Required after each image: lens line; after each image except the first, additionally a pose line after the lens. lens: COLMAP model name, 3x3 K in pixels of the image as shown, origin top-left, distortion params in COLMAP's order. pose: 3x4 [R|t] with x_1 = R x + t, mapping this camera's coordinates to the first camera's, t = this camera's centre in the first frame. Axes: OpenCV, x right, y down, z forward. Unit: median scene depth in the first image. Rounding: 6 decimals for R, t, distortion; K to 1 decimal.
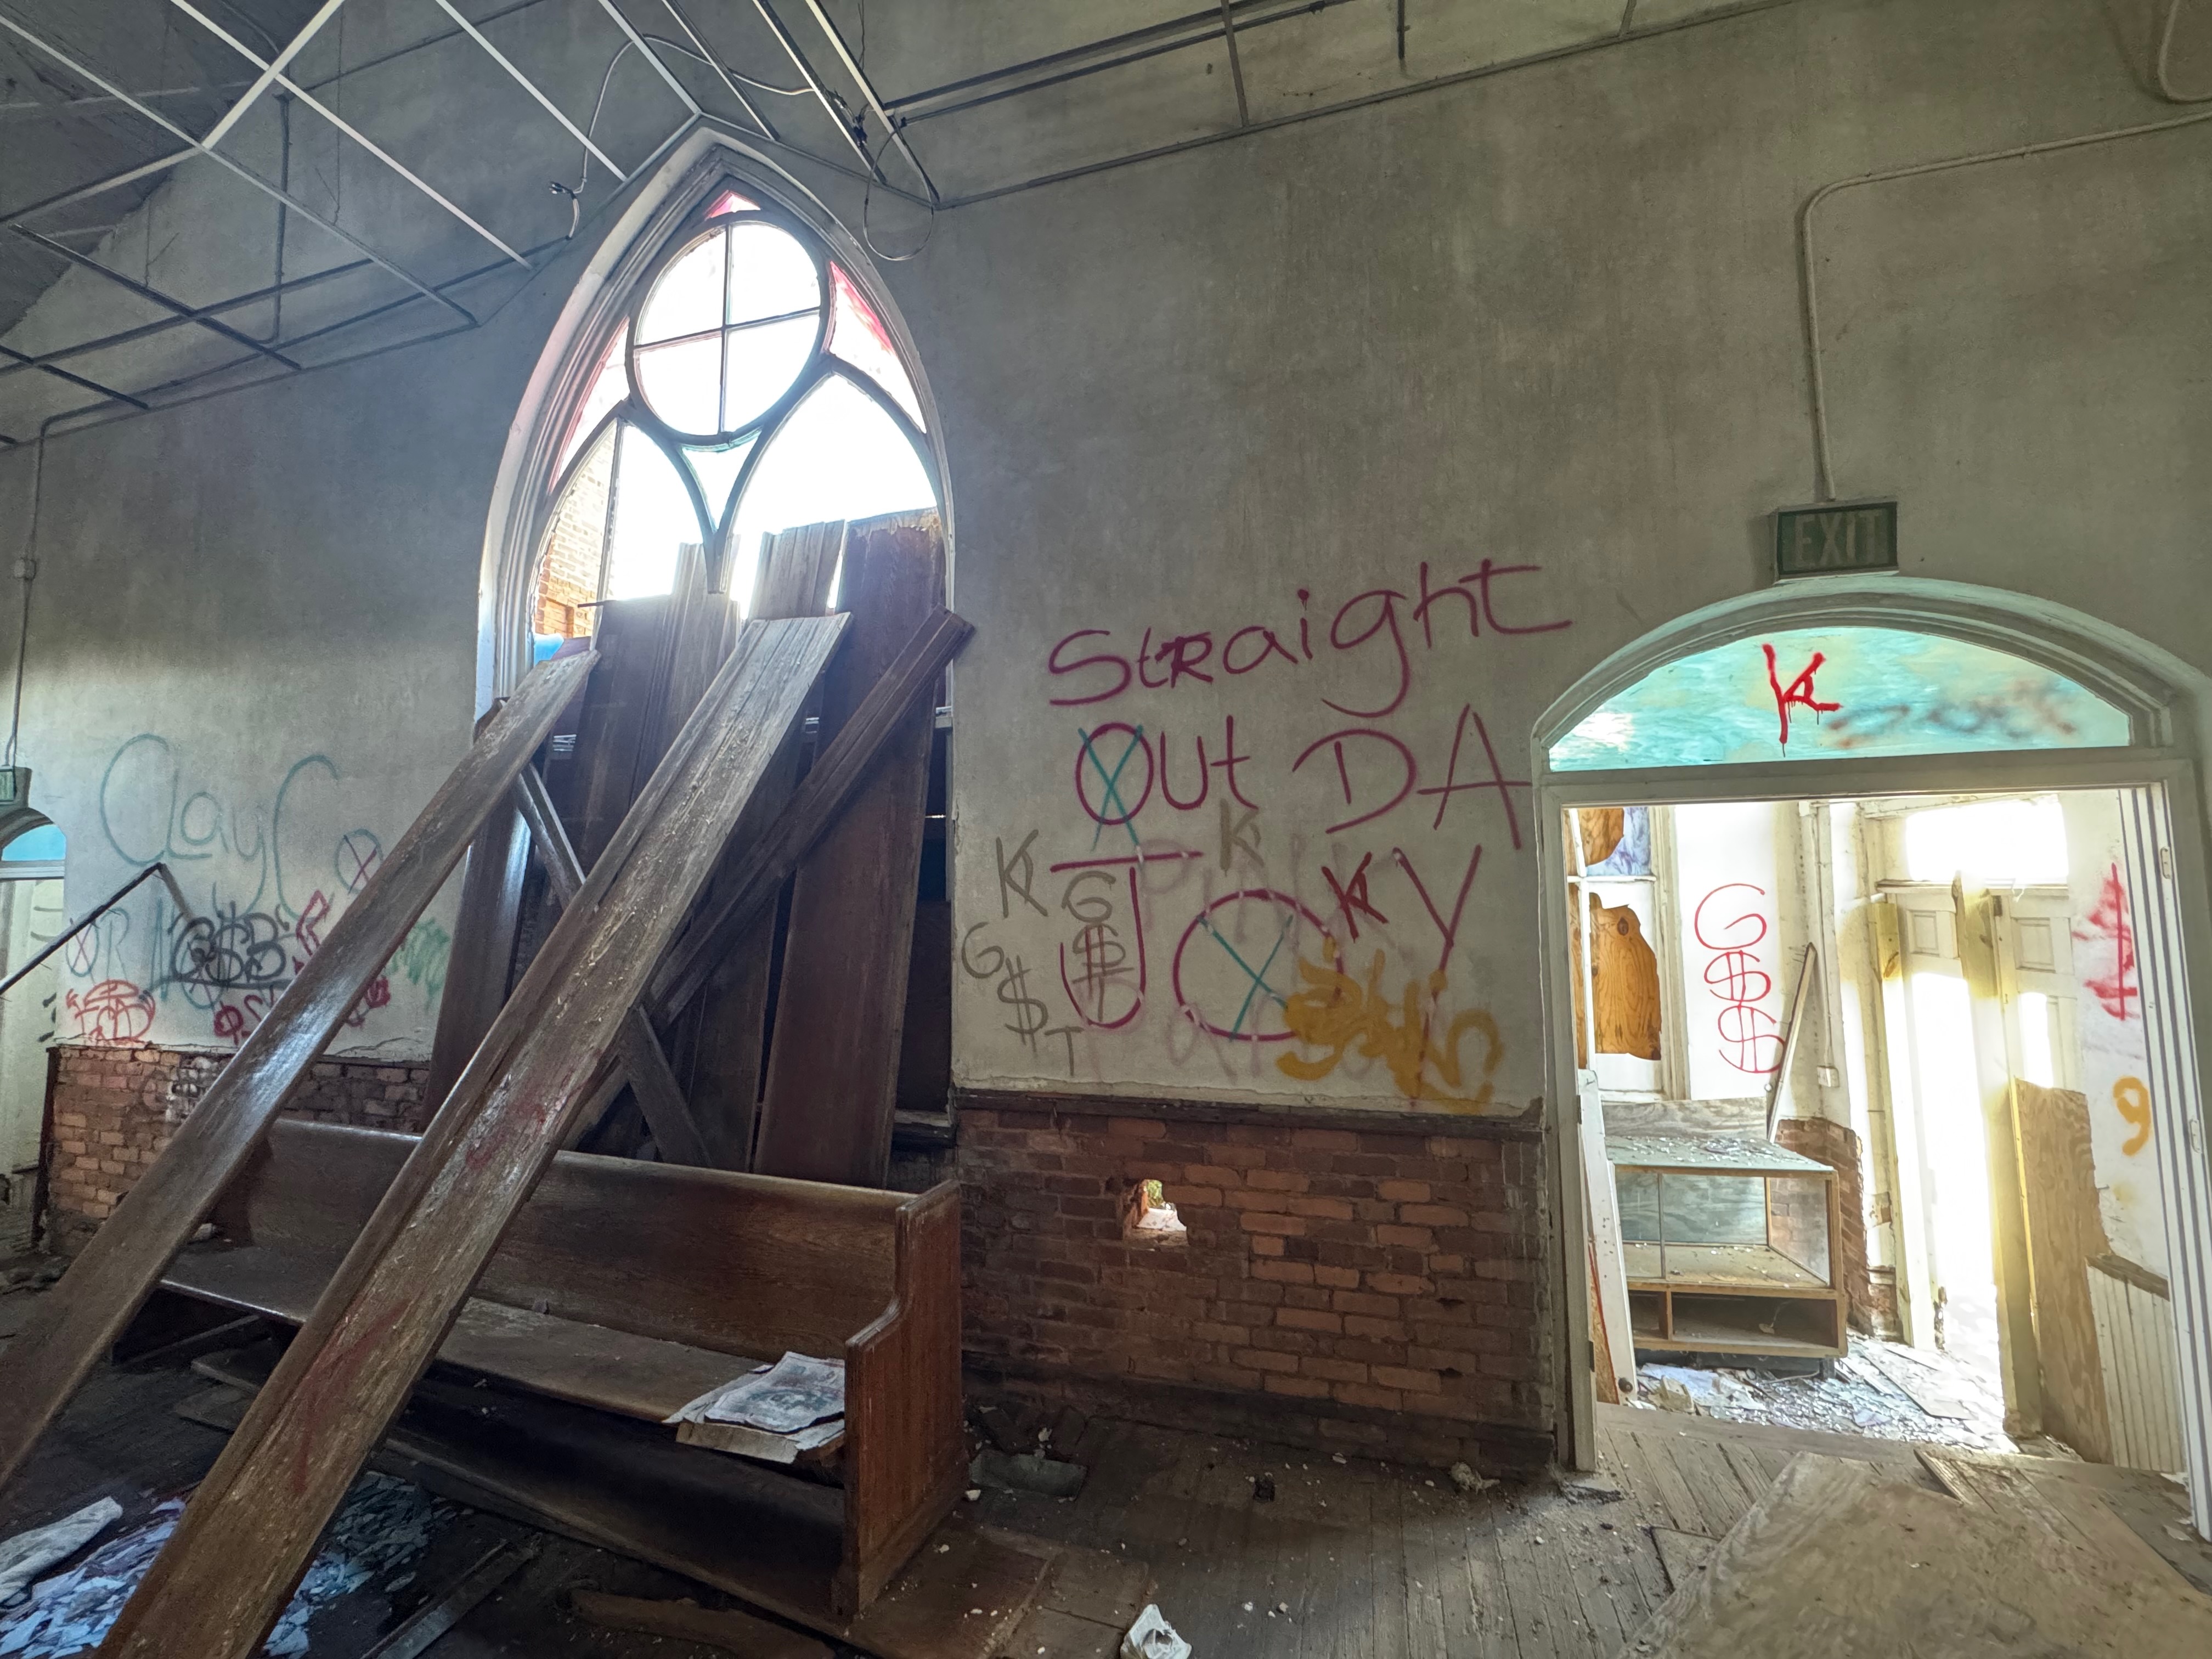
lens RADIAL K [[879.4, 0, 1104.7], [0, 879.4, 831.0], [0, 0, 1]] dist [-0.003759, 0.000403]
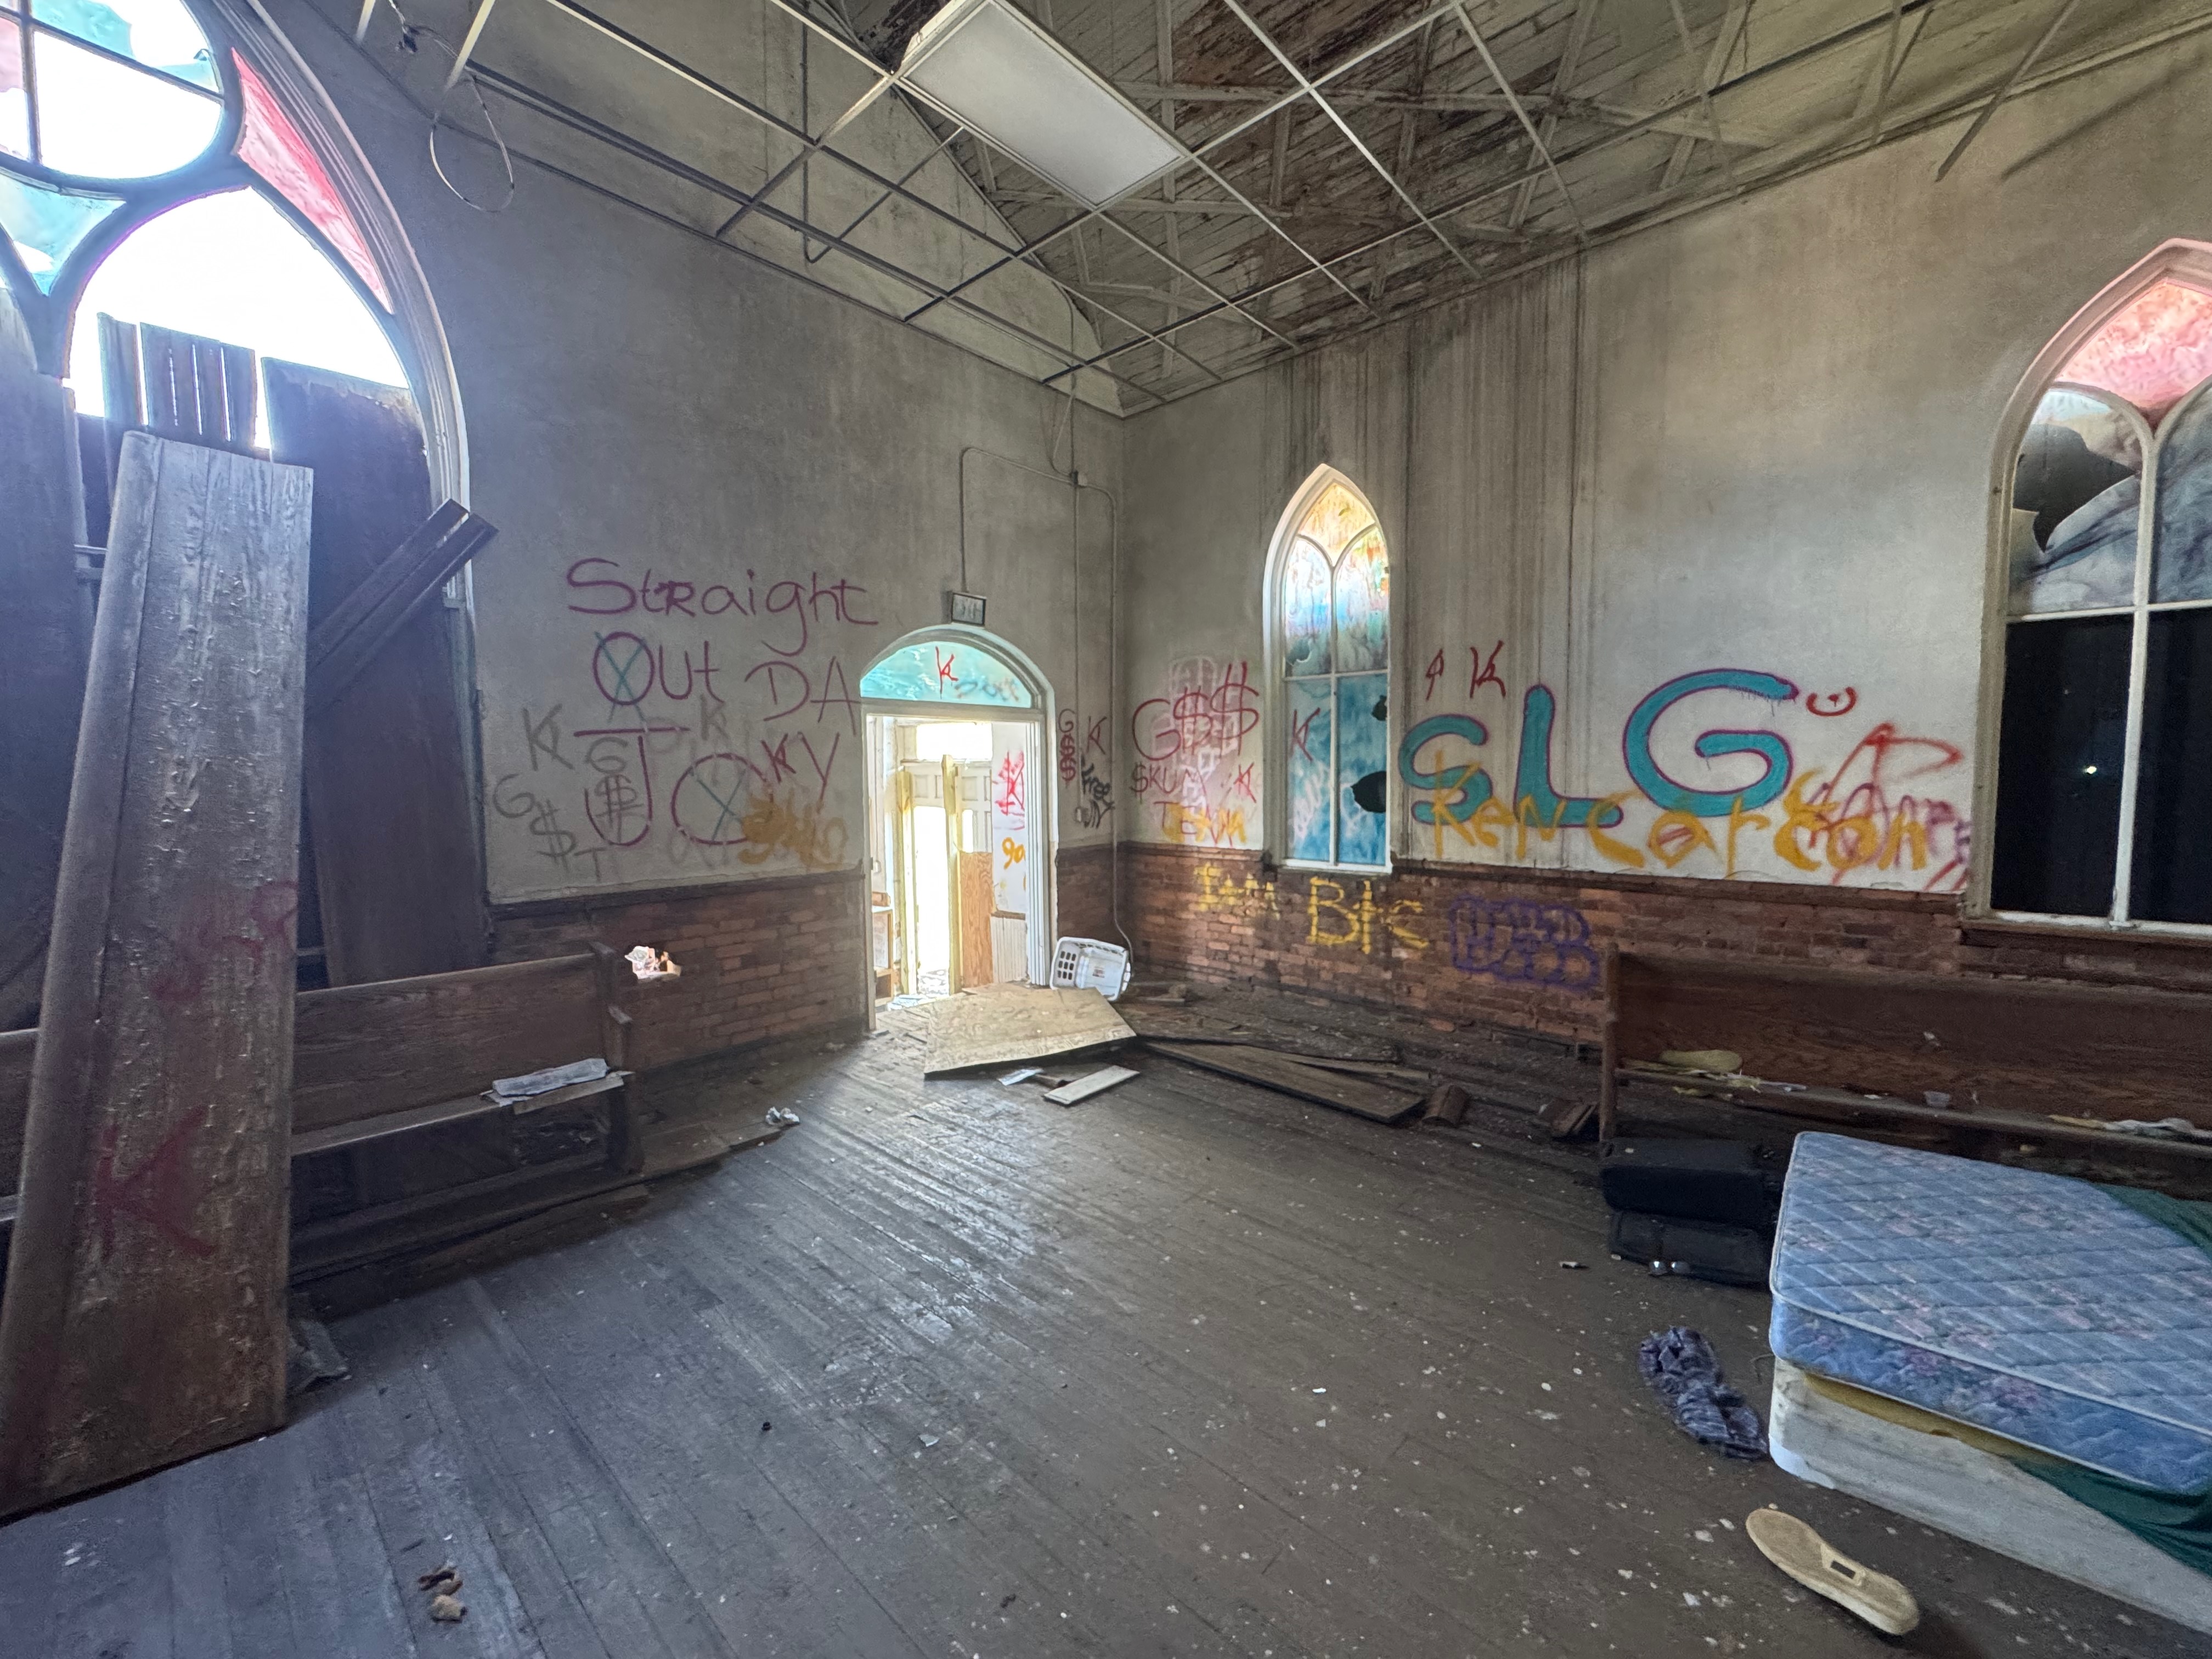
lens RADIAL K [[885.7, 0, 1105.2], [0, 885.7, 829.6], [0, 0, 1]] dist [-0.001771, 0.000155]
pose [[0.441519, -0.050688, 0.895819, -0.725238], [-0.064194, 0.994060, 0.087886, 0.013272], [-0.894953, -0.096310, 0.435642, -0.261083]]
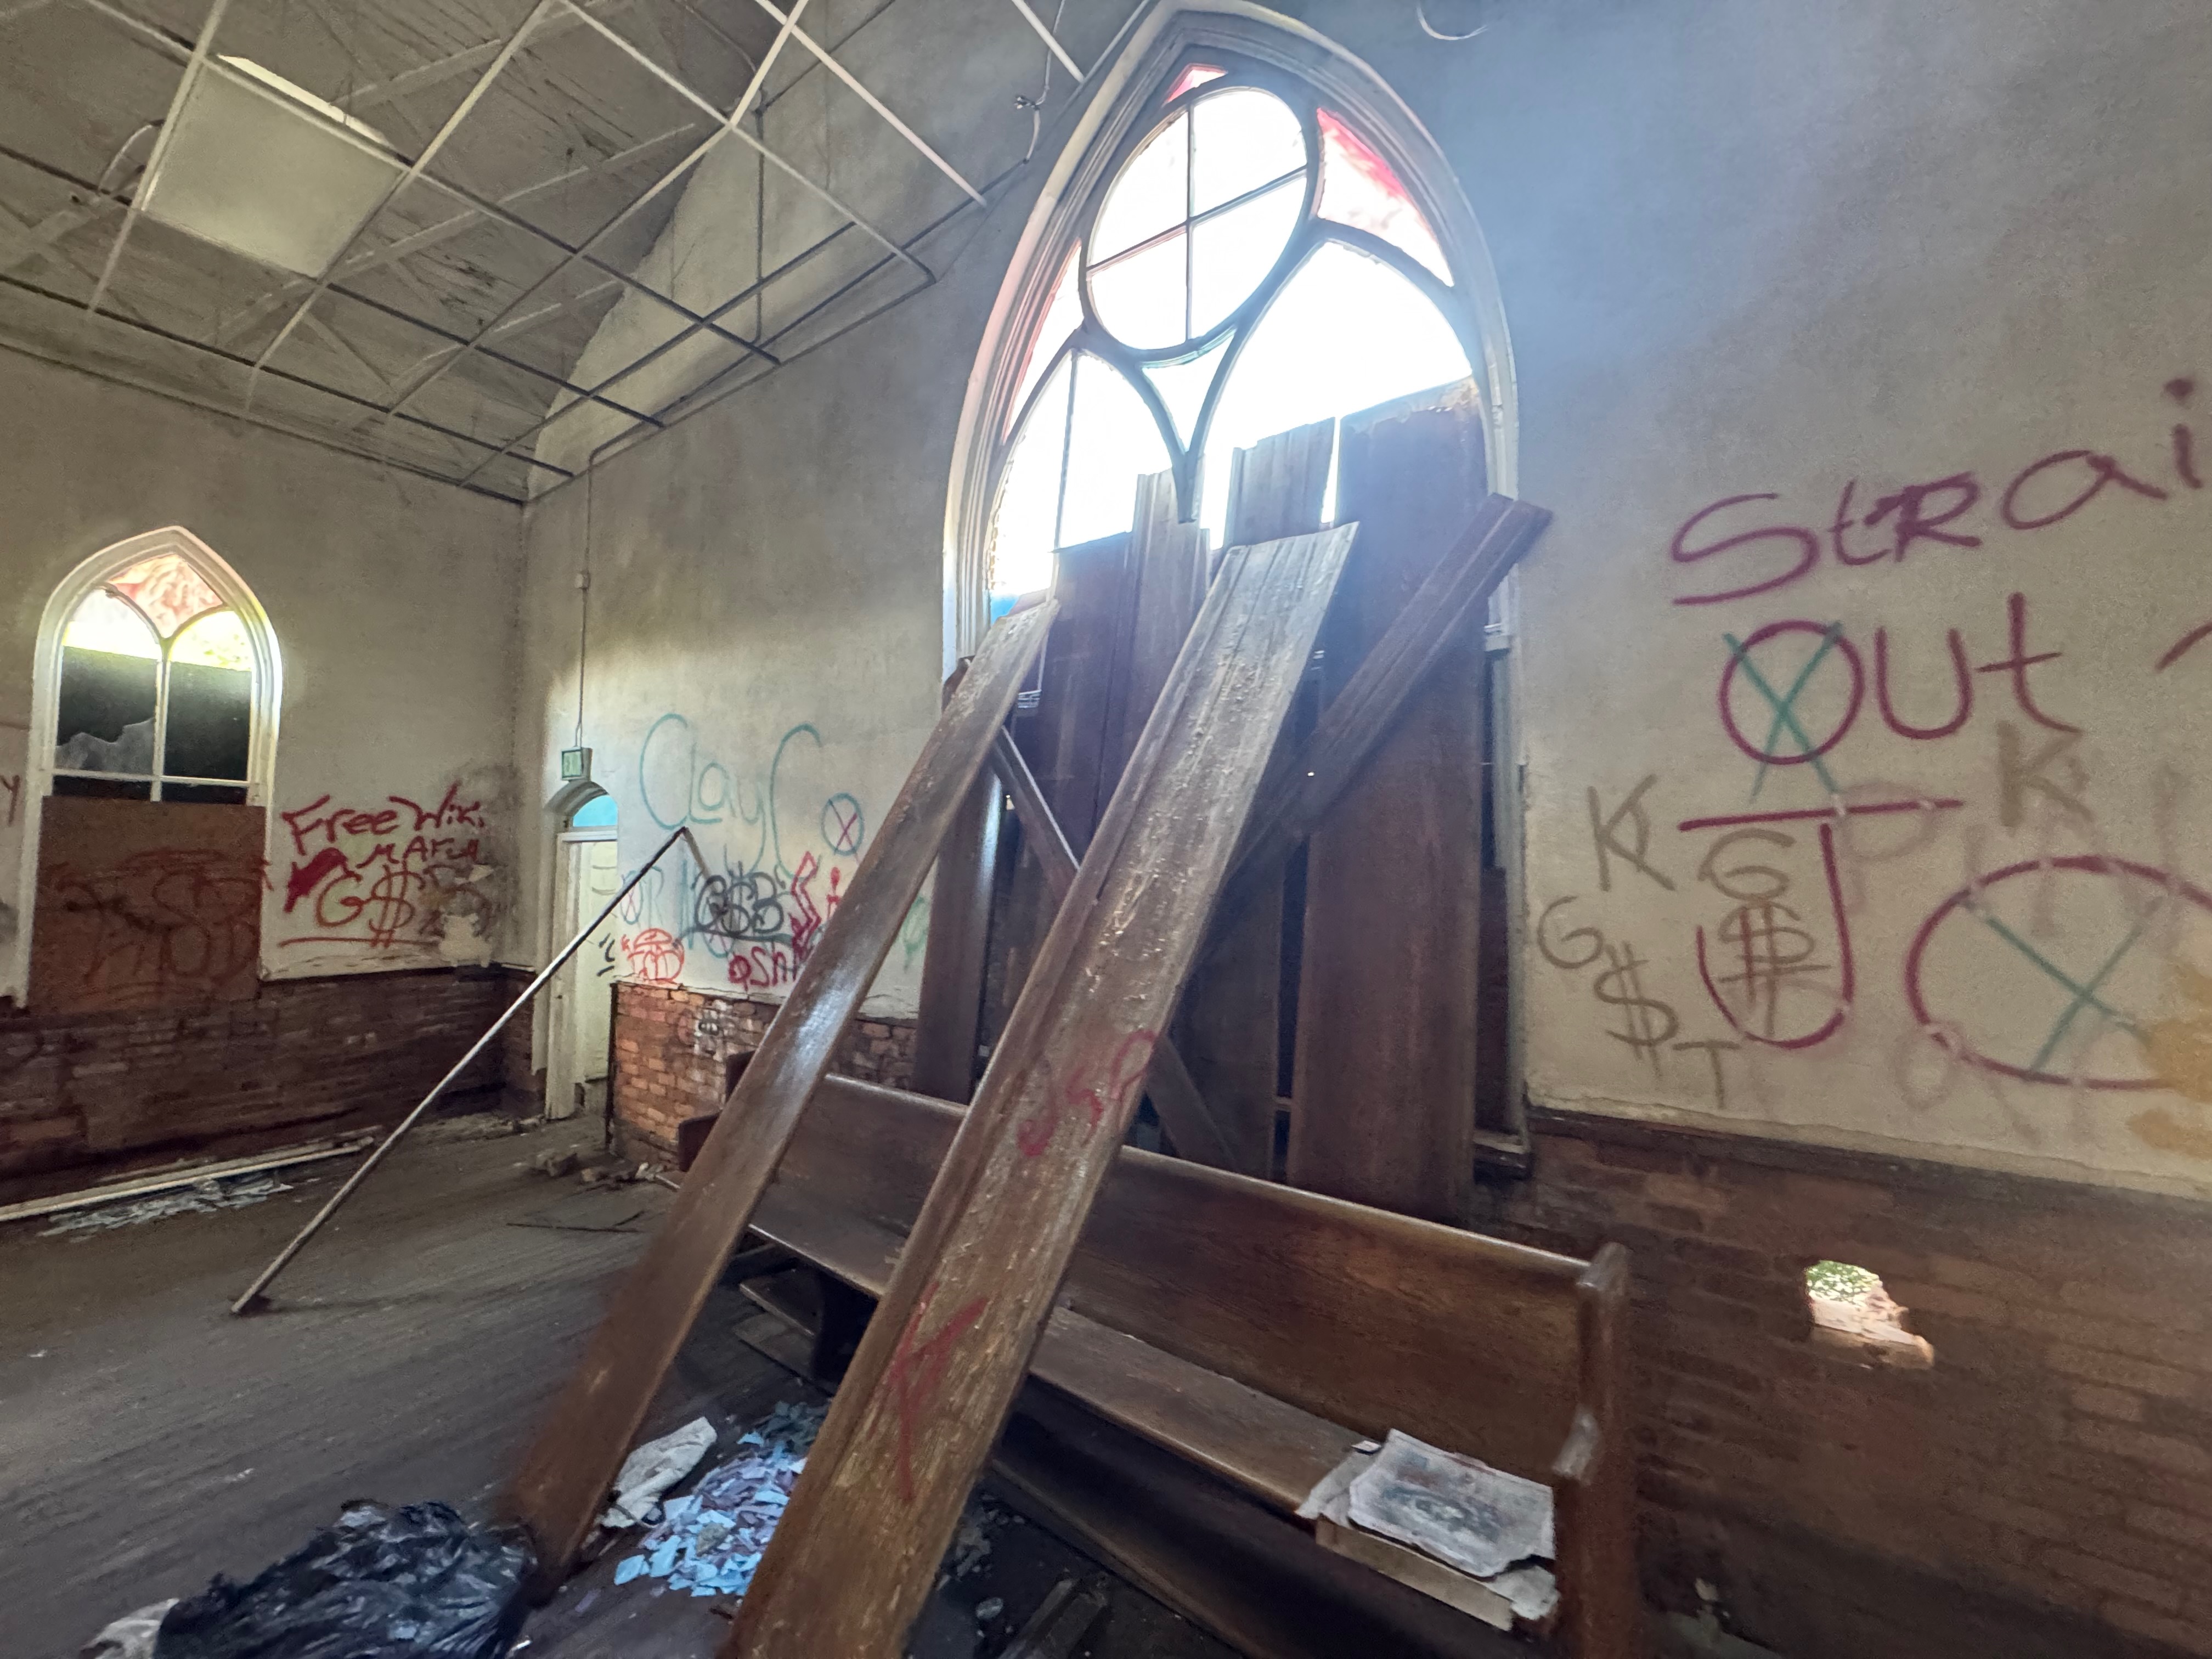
lens RADIAL K [[880.0, 0, 1103.4], [0, 880.0, 830.4], [0, 0, 1]] dist [-0.001948, -0.000212]
pose [[0.946014, 0.000305, -0.324127, -0.219893], [0.008704, 0.999615, 0.026346, 0.017605], [0.324010, -0.027745, 0.945647, 0.111131]]
